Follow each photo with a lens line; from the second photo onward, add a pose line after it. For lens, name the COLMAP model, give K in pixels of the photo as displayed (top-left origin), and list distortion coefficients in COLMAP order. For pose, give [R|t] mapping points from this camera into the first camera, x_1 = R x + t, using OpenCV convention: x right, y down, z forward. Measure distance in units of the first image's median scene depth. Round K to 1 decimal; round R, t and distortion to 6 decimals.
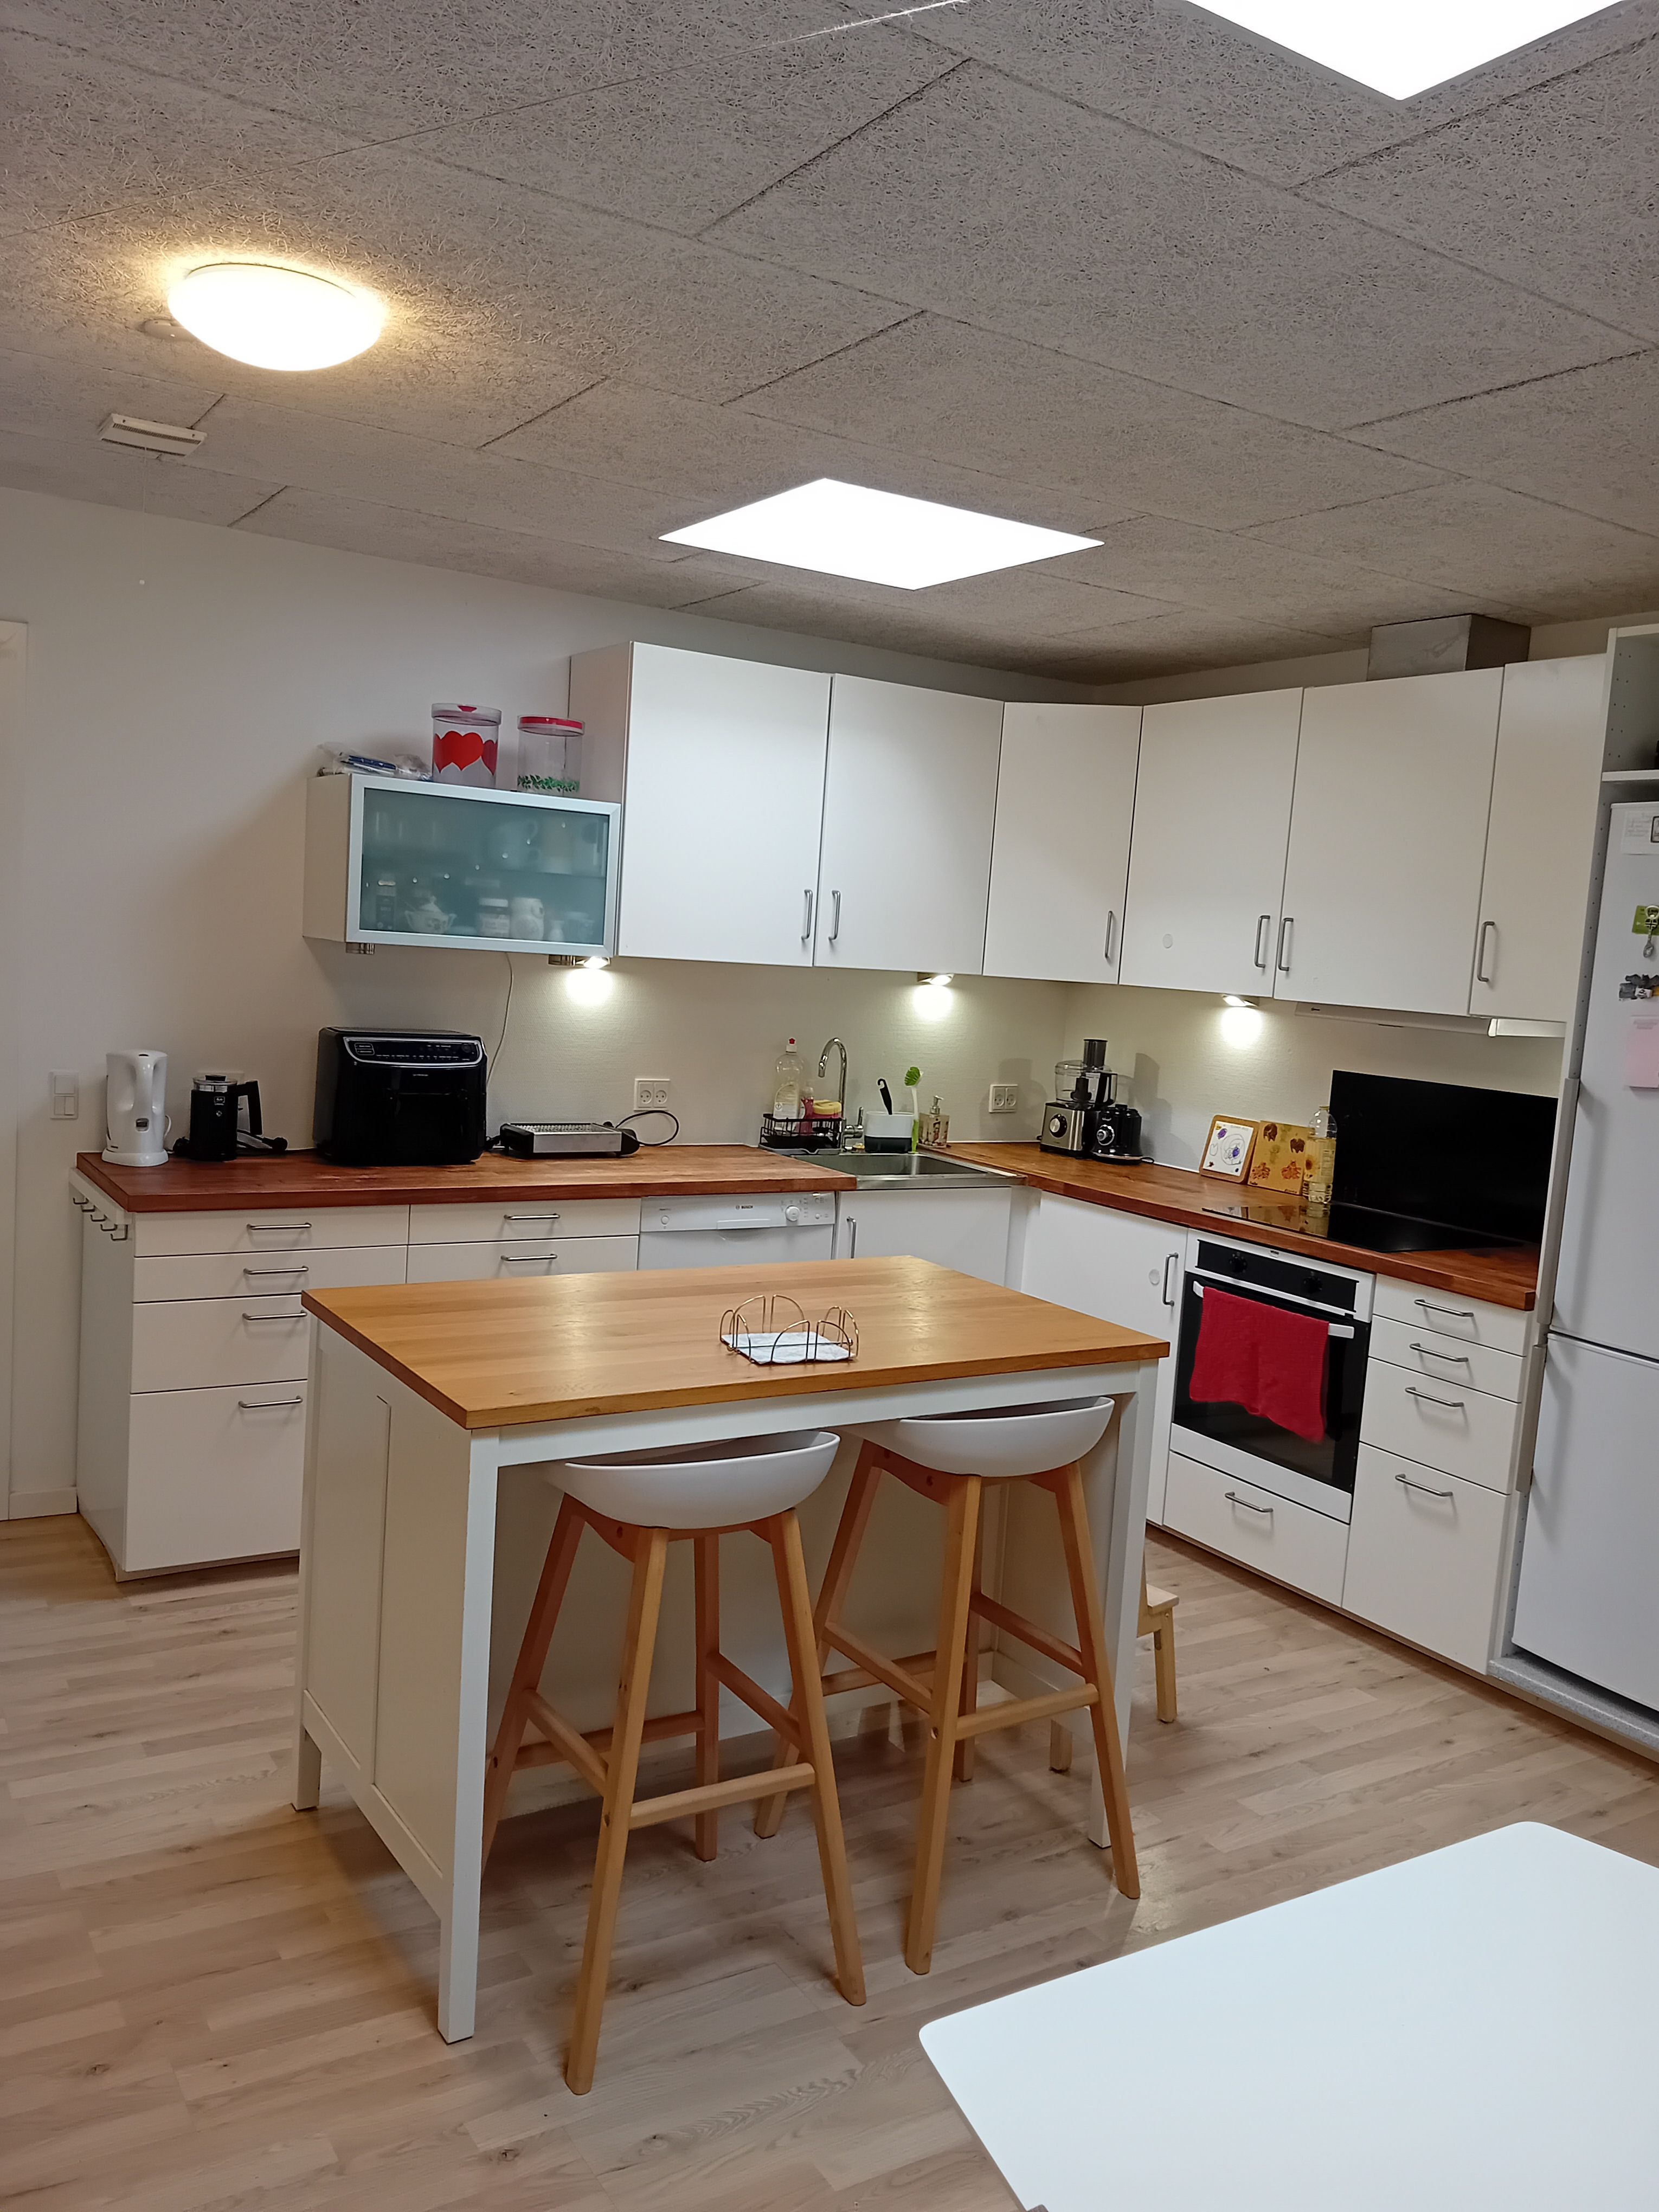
lens RADIAL K [[1711.2, 0, 827.6], [0, 1711.2, 1110.1], [0, 0, 1]] dist [-0.010734, -0.006253]
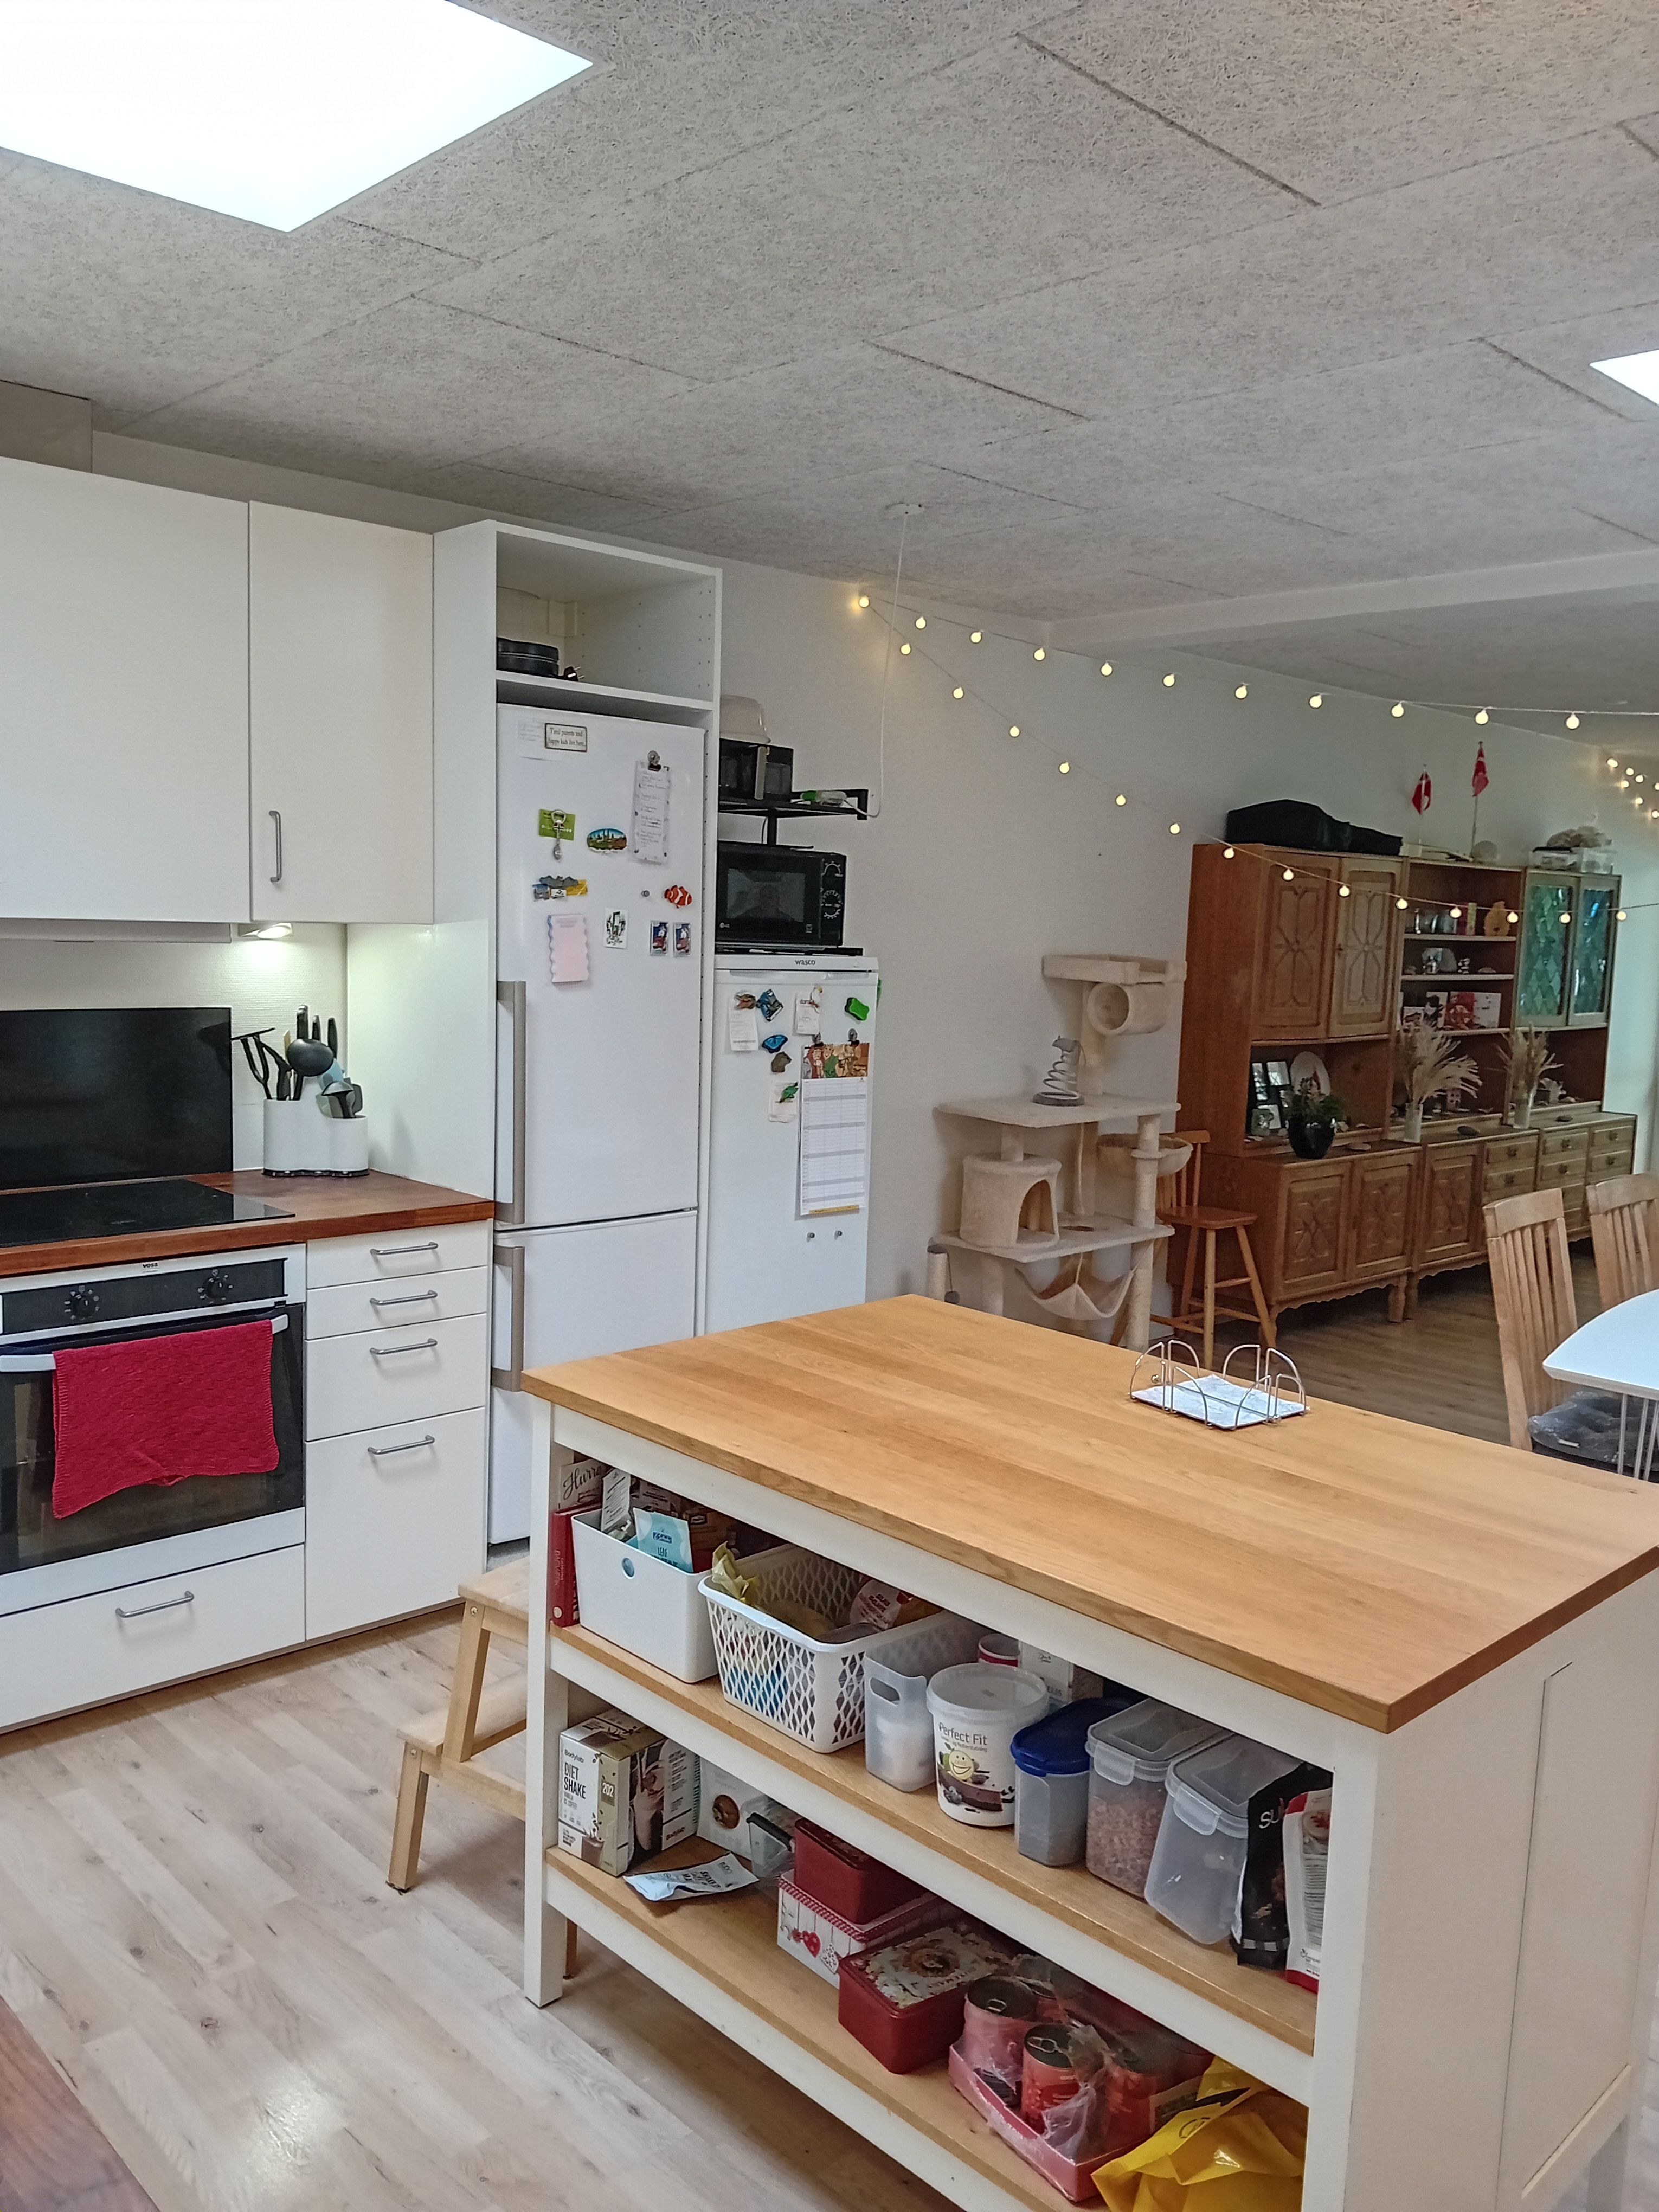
lens RADIAL K [[1711.2, 0, 828.4], [0, 1711.2, 1106.0], [0, 0, 1]] dist [-0.010734, -0.006253]
pose [[-0.204333, -0.176159, 0.962920, -0.519811], [0.055171, 0.980039, 0.190998, -0.113804], [-0.977345, 0.092153, -0.190536, 0.896971]]
